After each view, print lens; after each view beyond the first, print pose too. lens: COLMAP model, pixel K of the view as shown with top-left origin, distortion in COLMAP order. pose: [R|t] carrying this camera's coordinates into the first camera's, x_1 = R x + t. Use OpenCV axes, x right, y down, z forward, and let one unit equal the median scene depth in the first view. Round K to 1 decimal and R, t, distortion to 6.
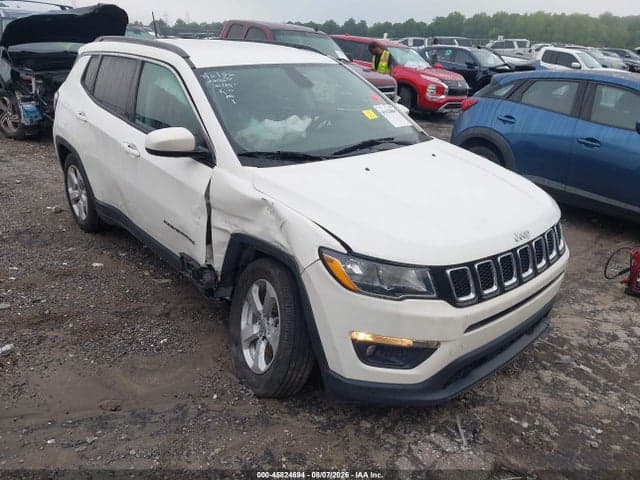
lens RADIAL K [[501.8, 0, 320.0], [0, 501.8, 240.0], [0, 0, 1]] dist [0.025284, -0.021747]
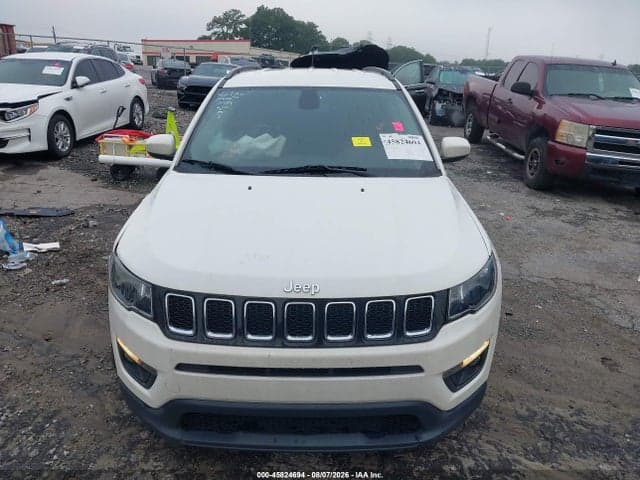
lens RADIAL K [[501.8, 0, 320.0], [0, 501.8, 240.0], [0, 0, 1]] dist [0.025284, -0.021747]
pose [[0.748750, 0.195796, -0.633276, 0.754762], [-0.243249, 0.969886, 0.012265, -0.083235], [0.616607, 0.144860, 0.773829, 0.331751]]
